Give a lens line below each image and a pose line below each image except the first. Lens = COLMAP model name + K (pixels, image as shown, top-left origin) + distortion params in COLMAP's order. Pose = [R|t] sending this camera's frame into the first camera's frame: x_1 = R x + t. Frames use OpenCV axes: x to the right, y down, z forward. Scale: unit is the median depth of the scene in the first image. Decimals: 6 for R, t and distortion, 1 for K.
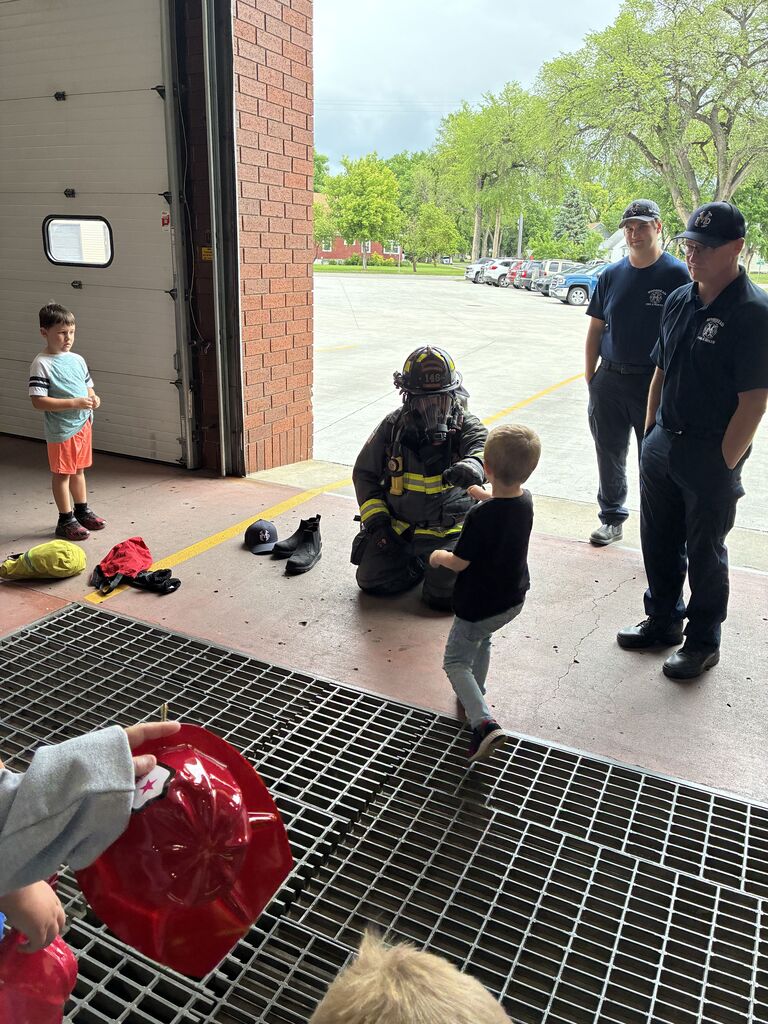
lens RADIAL K [[775.6, 0, 384.1], [0, 775.6, 498.3], [0, 0, 1]] dist [0.062536, -0.076551]
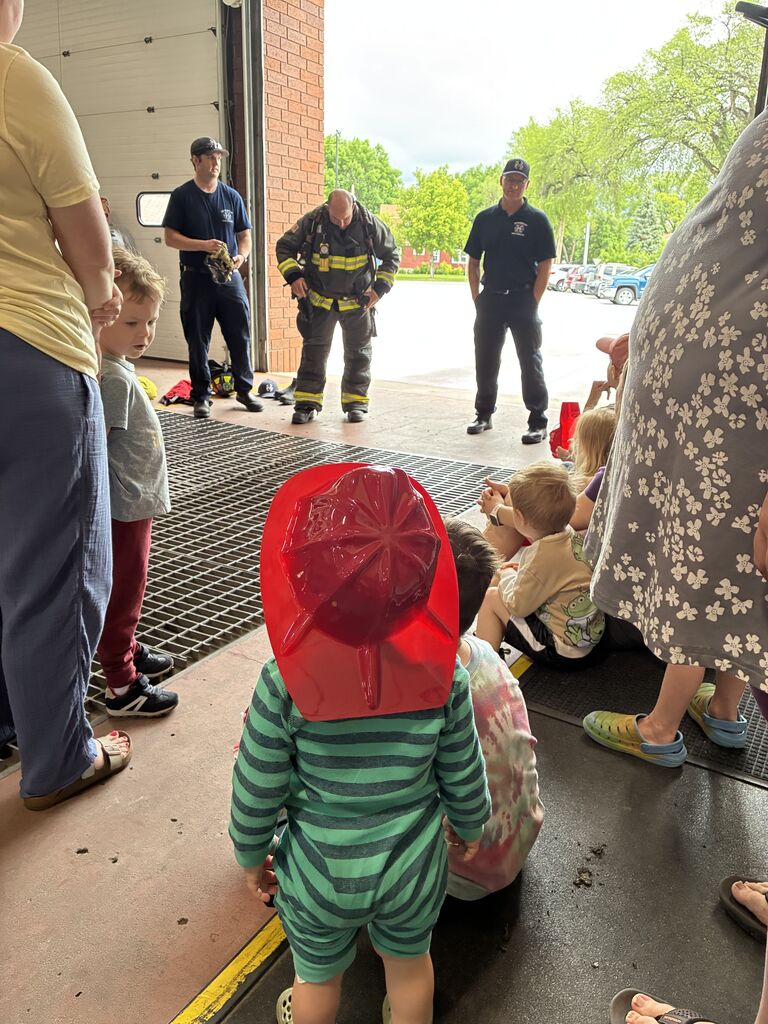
lens RADIAL K [[785.2, 0, 389.2], [0, 785.2, 497.3], [0, 0, 1]] dist [0.043140, -0.043231]
pose [[0.996103, 0.024881, -0.084617, 0.163501], [-0.026661, 0.999445, -0.019974, 0.214332], [0.084073, 0.022152, 0.996213, -0.394483]]
